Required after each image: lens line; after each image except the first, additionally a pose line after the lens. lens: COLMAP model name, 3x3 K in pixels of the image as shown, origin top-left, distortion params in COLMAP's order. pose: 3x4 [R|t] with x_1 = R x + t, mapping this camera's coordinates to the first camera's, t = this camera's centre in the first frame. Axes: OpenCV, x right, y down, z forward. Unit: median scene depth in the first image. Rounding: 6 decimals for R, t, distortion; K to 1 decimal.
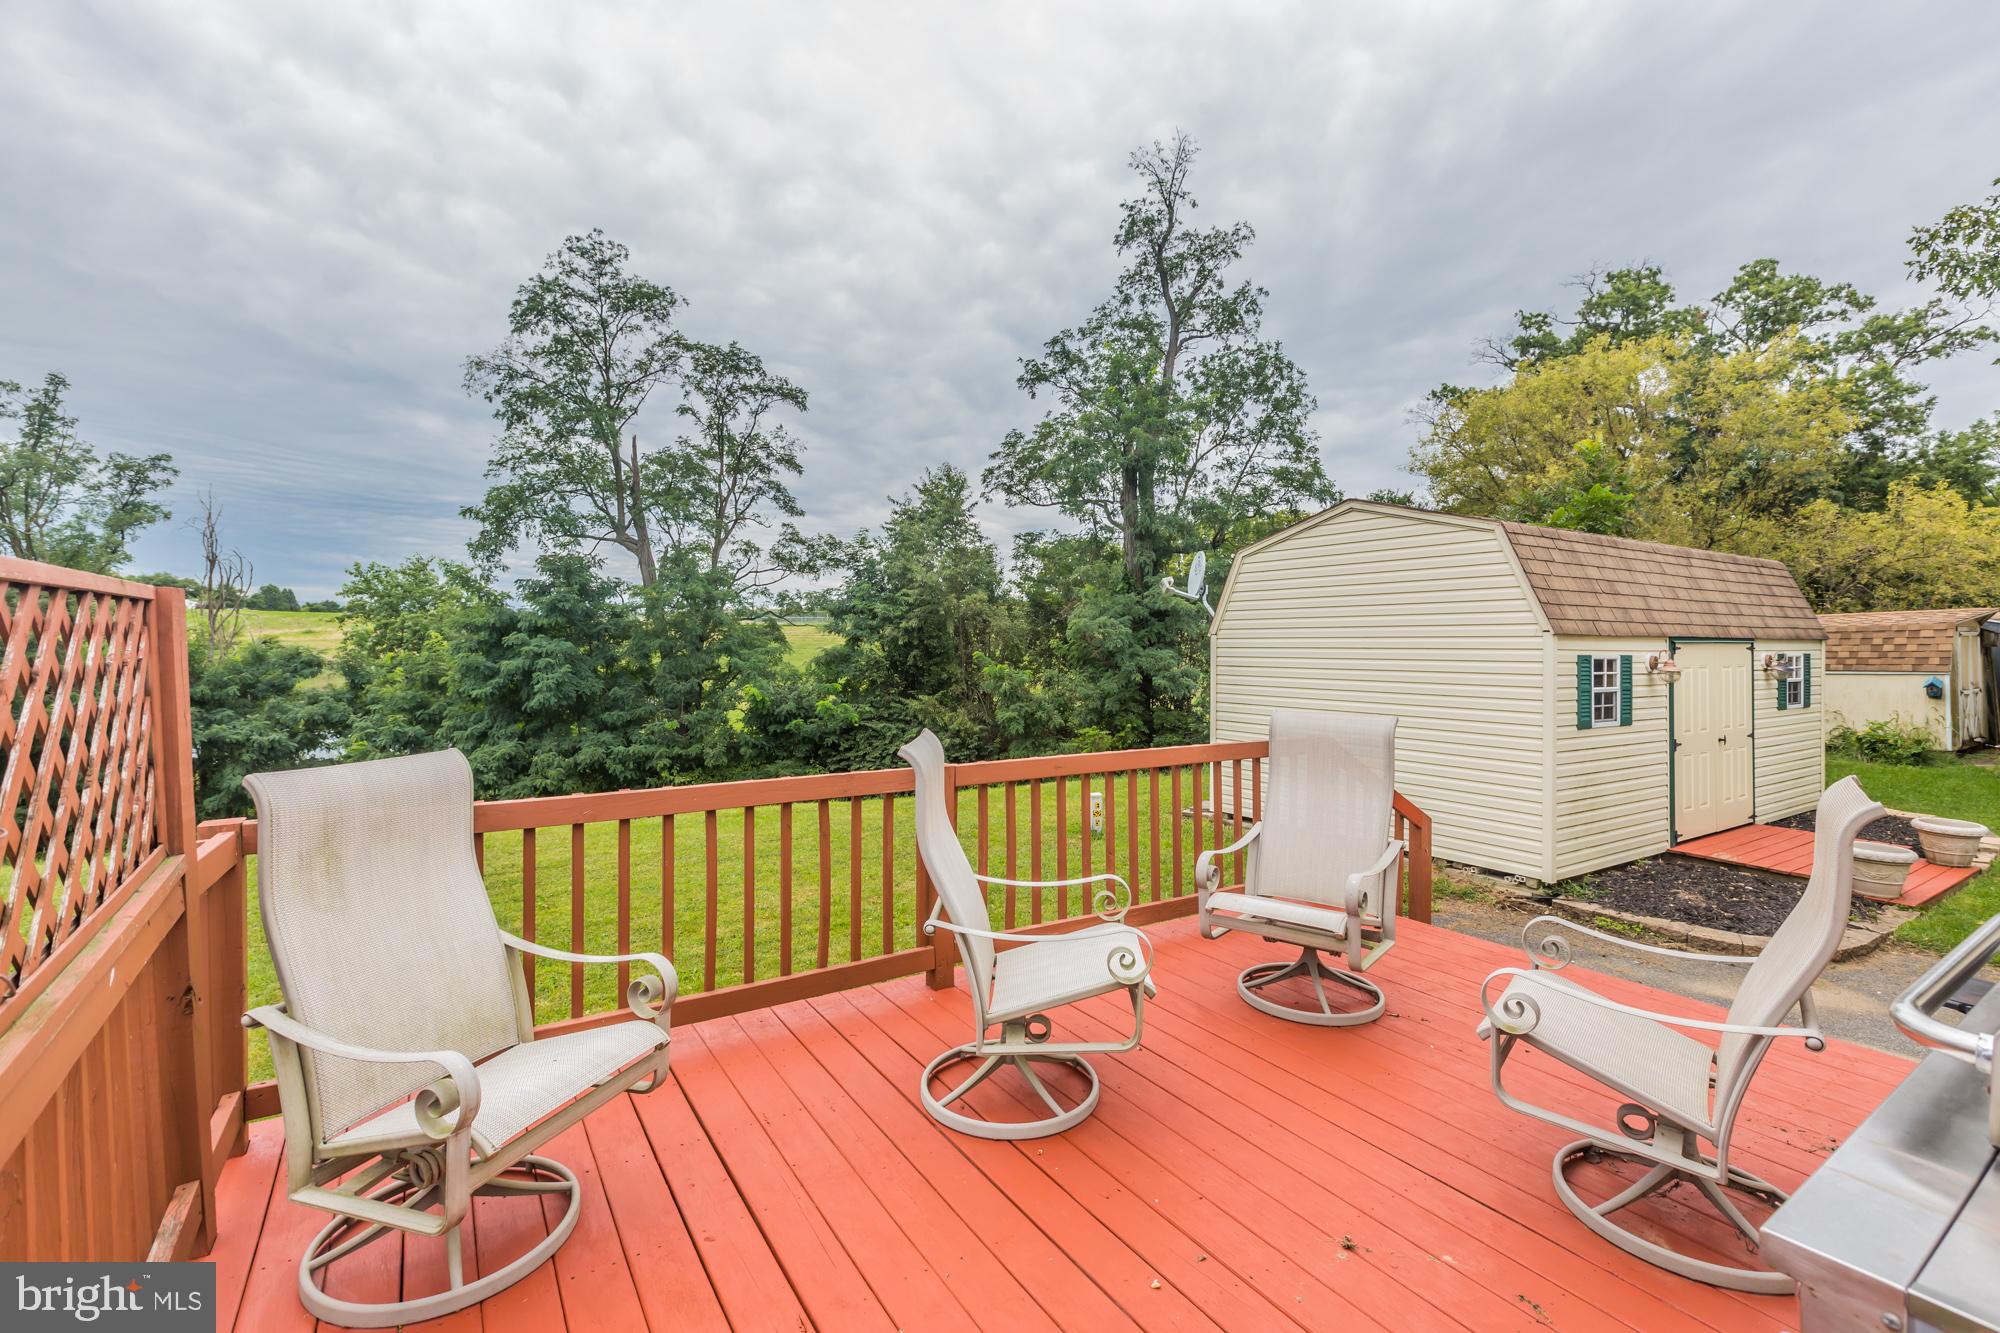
lens RADIAL K [[882.8, 0, 1008.8], [0, 882.8, 664.1], [0, 0, 1]] dist [0.000763, 0.000826]
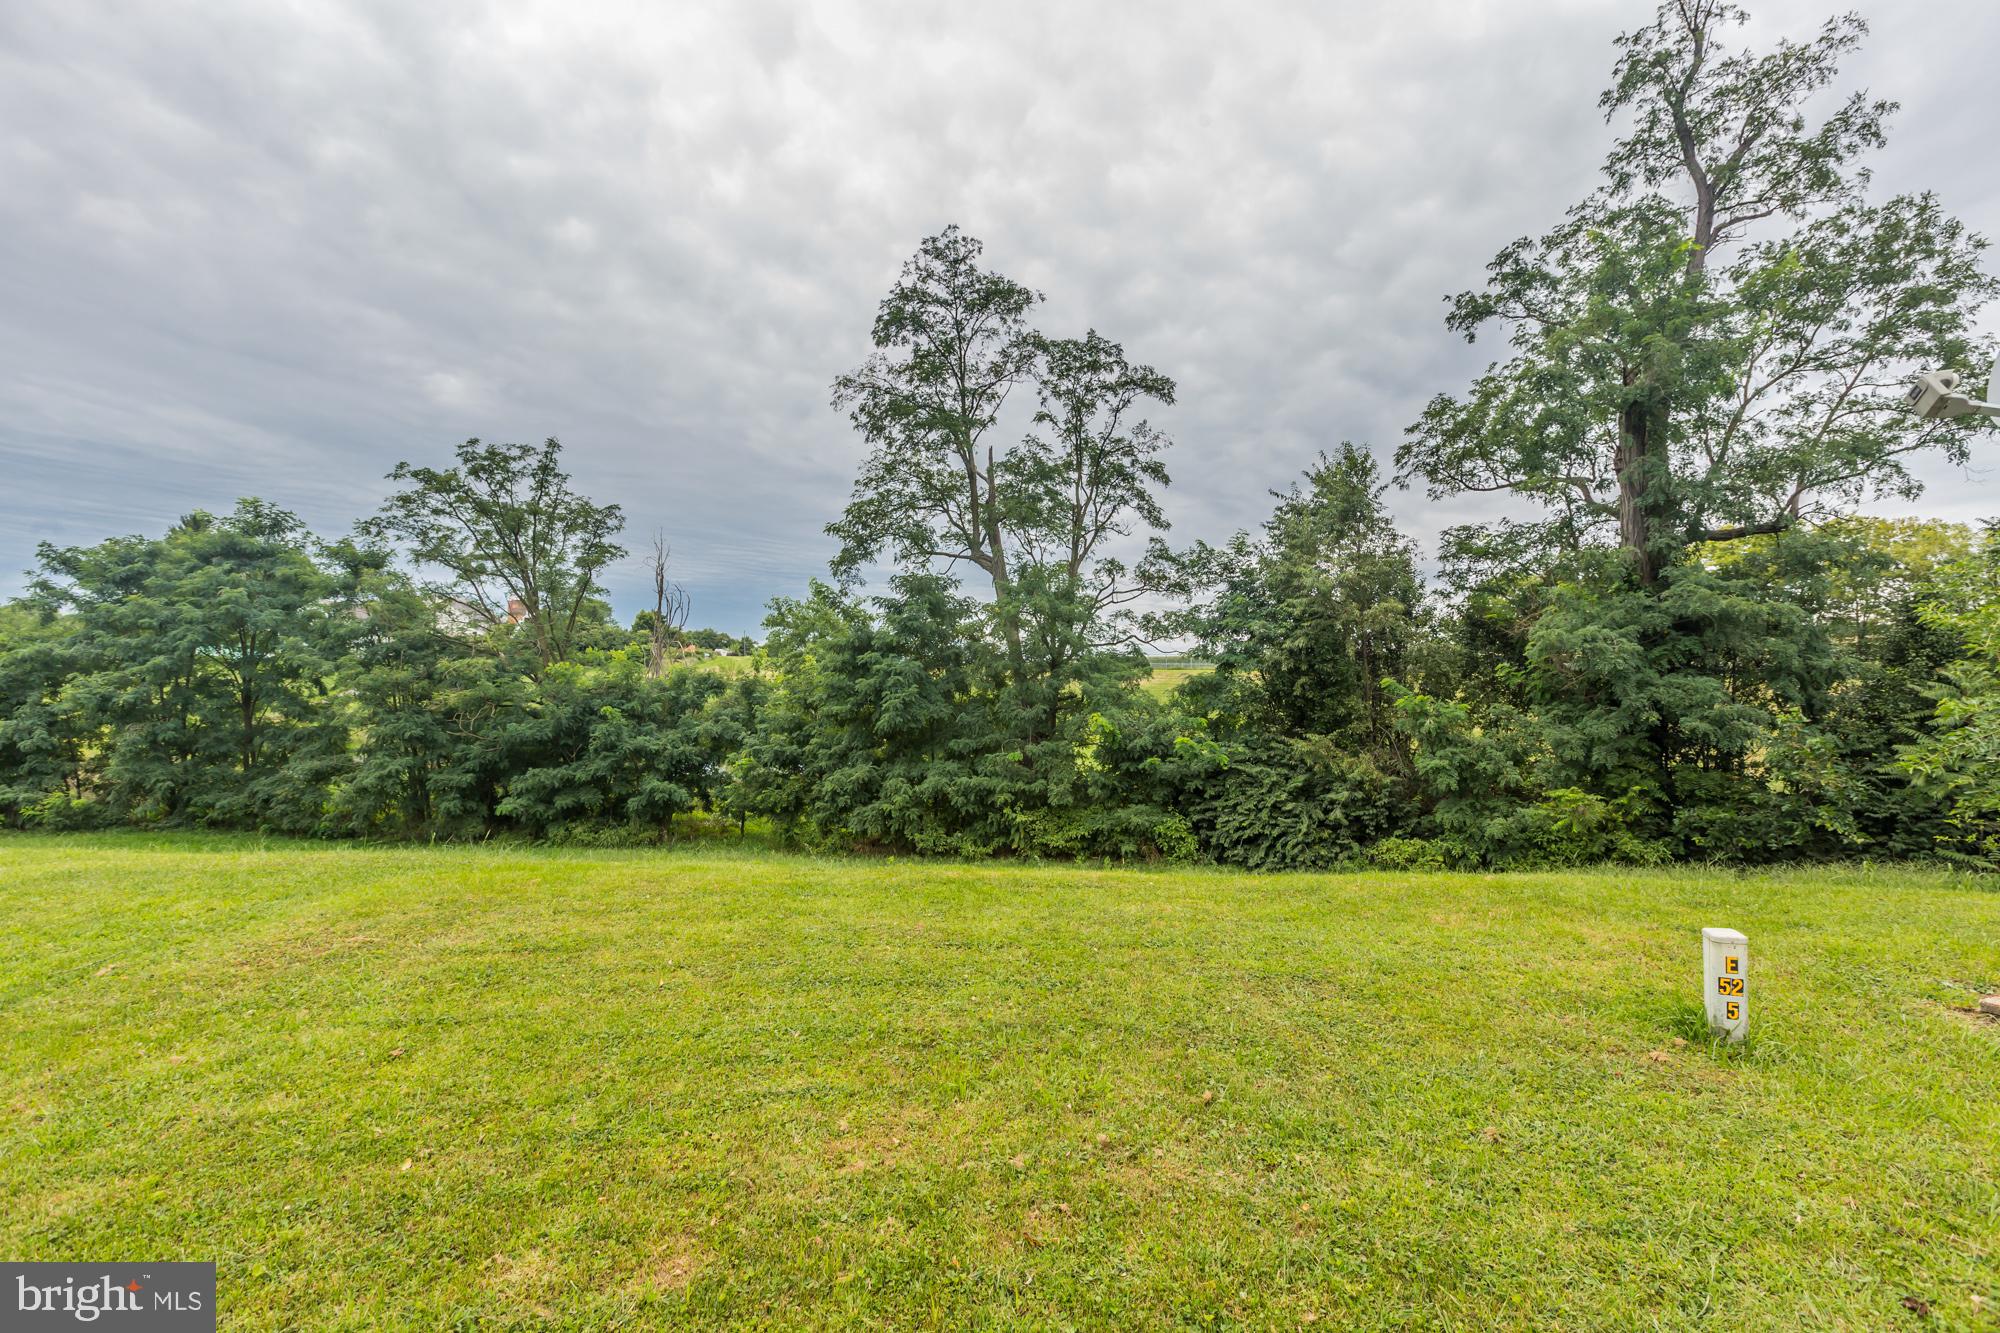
lens RADIAL K [[882.8, 0, 995.5], [0, 882.8, 657.8], [0, 0, 1]] dist [0.000763, 0.000826]
pose [[0.899056, -0.000001, -0.437833, -0.007019], [-0.027834, 0.997977, -0.057158, 0.021090], [0.436947, 0.063575, 0.897237, 0.175615]]
